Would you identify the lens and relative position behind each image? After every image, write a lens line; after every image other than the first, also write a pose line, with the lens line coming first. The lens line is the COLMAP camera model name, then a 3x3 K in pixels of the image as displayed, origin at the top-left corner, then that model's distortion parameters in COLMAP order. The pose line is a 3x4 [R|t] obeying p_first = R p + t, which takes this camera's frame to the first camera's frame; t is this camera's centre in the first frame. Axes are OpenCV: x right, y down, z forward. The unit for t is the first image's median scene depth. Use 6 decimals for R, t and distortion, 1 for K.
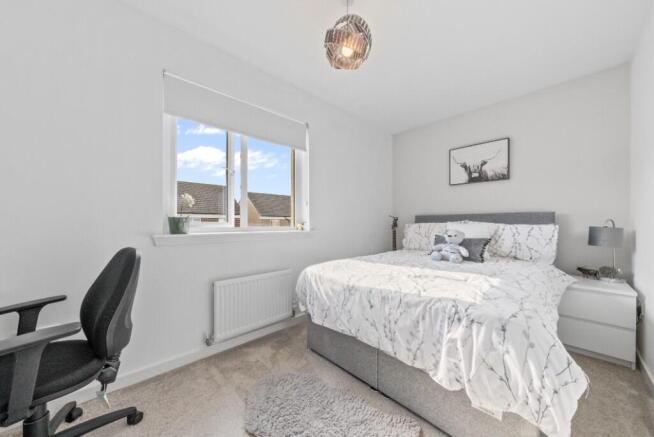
lens RADIAL K [[225.9, 0, 325.9], [0, 225.9, 224.9], [0, 0, 1]] dist [0.000442, 0.000041]
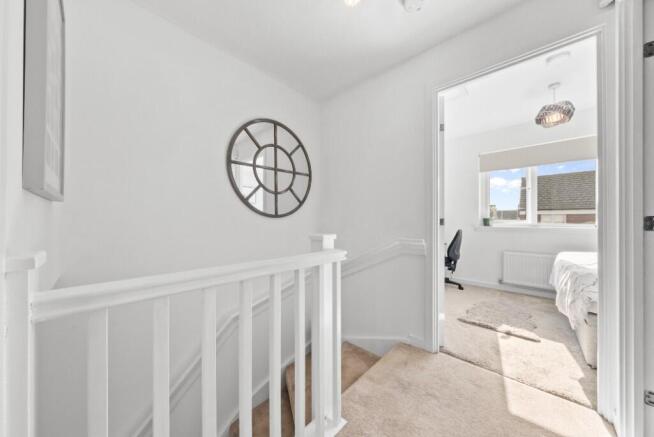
lens RADIAL K [[223.9, 0, 327.0], [0, 223.9, 218.5], [0, 0, 1]] dist [0.001018, 0.000151]
pose [[0.084297, 0.002060, -0.996439, 1.291247], [-0.003224, 0.999993, 0.001794, -0.029149], [0.996435, 0.003061, 0.084303, -0.660107]]
